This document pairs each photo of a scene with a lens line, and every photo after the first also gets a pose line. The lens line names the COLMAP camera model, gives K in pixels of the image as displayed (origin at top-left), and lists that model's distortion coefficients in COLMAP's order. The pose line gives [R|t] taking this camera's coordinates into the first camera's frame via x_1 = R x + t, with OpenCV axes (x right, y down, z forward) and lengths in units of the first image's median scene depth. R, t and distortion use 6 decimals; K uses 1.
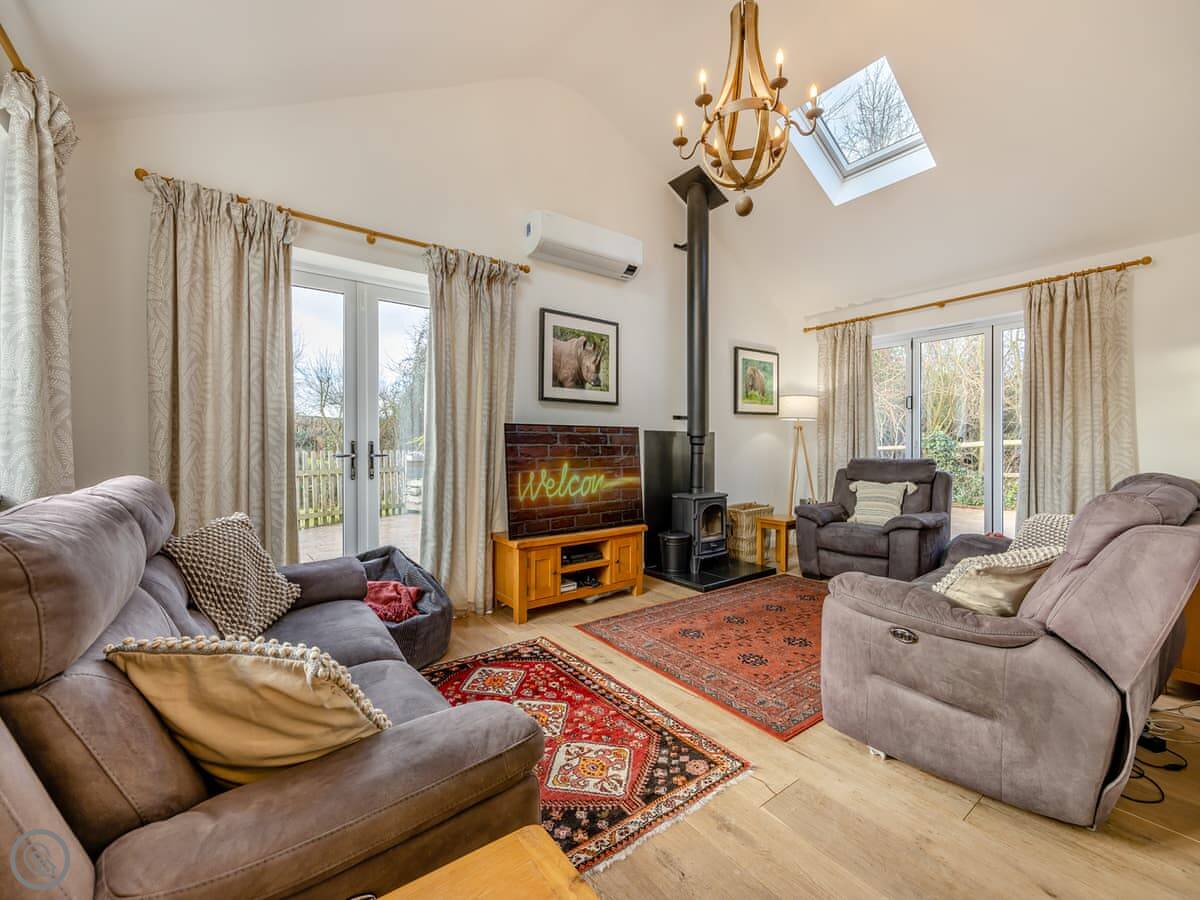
lens RADIAL K [[495.7, 0, 592.4], [0, 495.7, 447.5], [0, 0, 1]] dist [-0.002086, -0.000822]
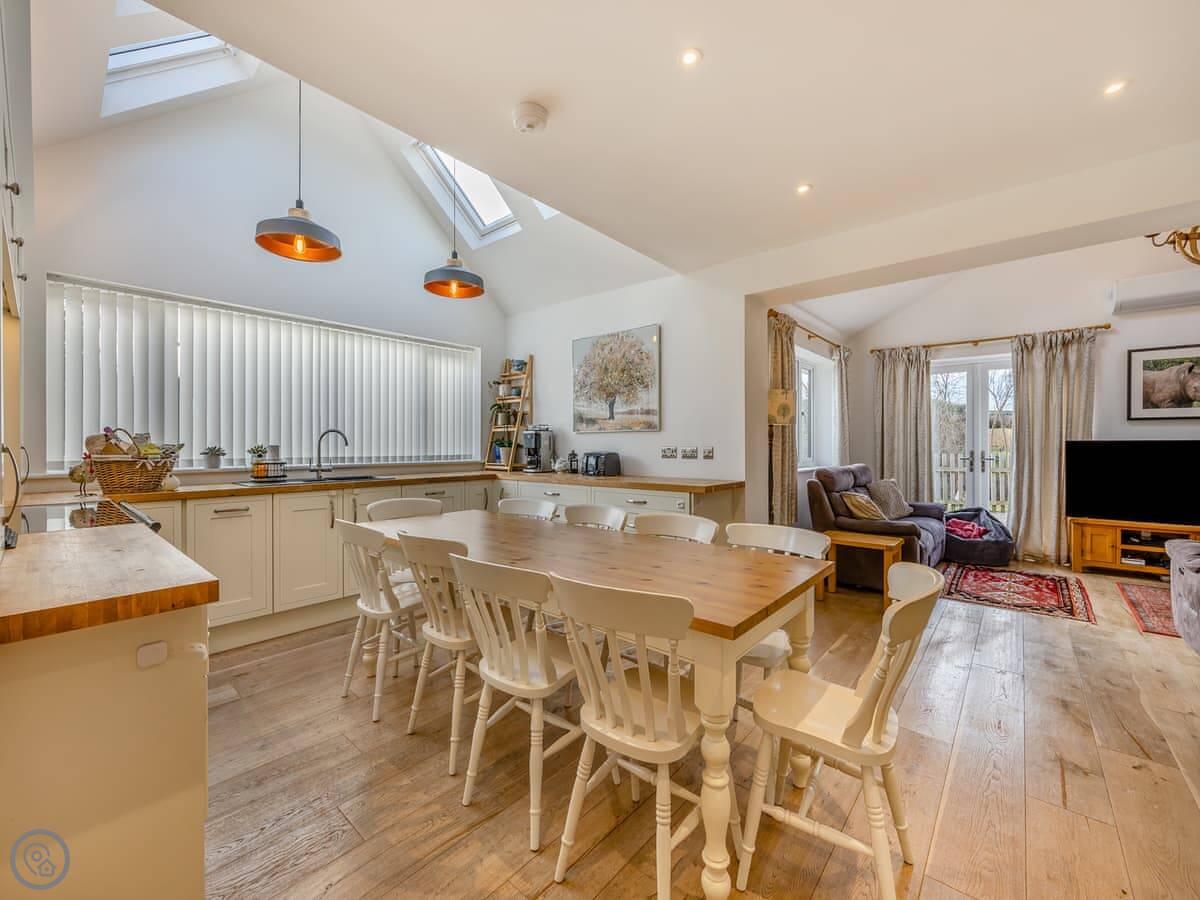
lens RADIAL K [[495.7, 0, 595.9], [0, 495.7, 444.9], [0, 0, 1]] dist [-0.002086, -0.000822]
pose [[0.213610, 0.002361, -0.976916, 0.794583], [-0.001041, 0.999997, 0.002189, -0.029952], [0.976919, 0.000549, 0.213611, -0.591070]]
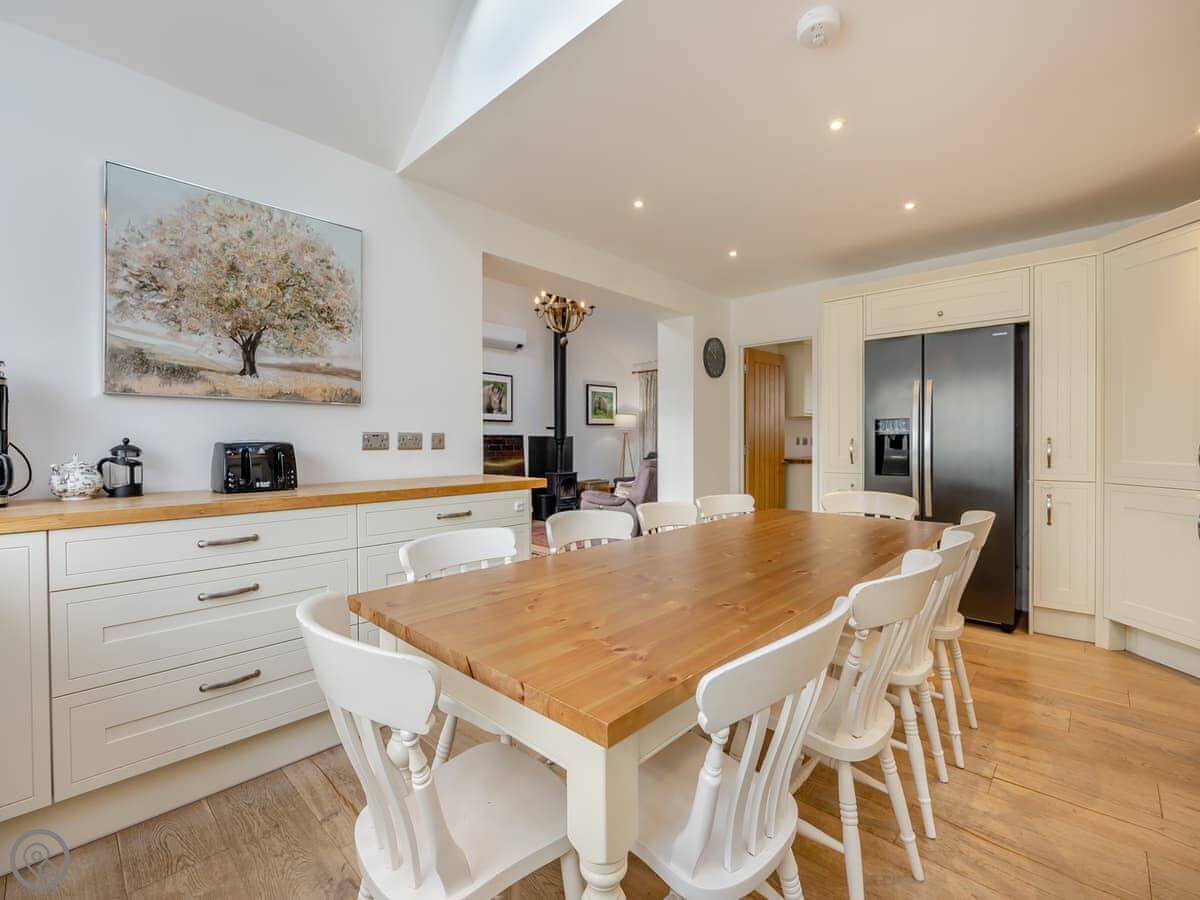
lens RADIAL K [[533.0, 0, 607.2], [0, 533.0, 446.4], [0, 0, 1]] dist [-0.002559, -0.000087]
pose [[0.983075, -0.003984, 0.183162, 0.036341], [0.002827, 0.999974, 0.006580, -0.009799], [-0.183184, -0.005950, 0.983061, -0.955004]]
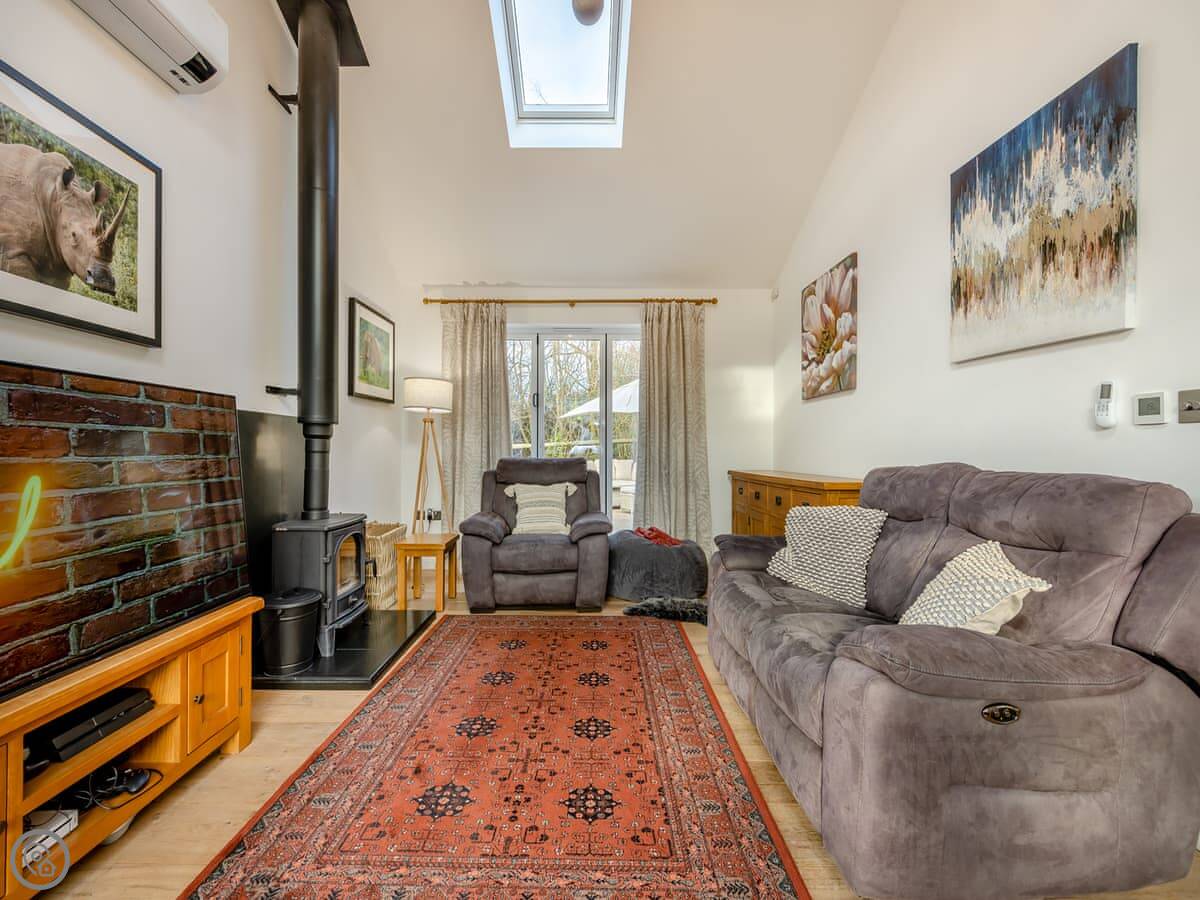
lens RADIAL K [[495.7, 0, 597.4], [0, 495.7, 452.1], [0, 0, 1]] dist [-0.002086, -0.000822]
pose [[0.582606, 0.000368, 0.812755, -0.087220], [-0.001121, 0.999999, 0.000350, 0.012068], [-0.812754, -0.001115, 0.582606, 0.412242]]
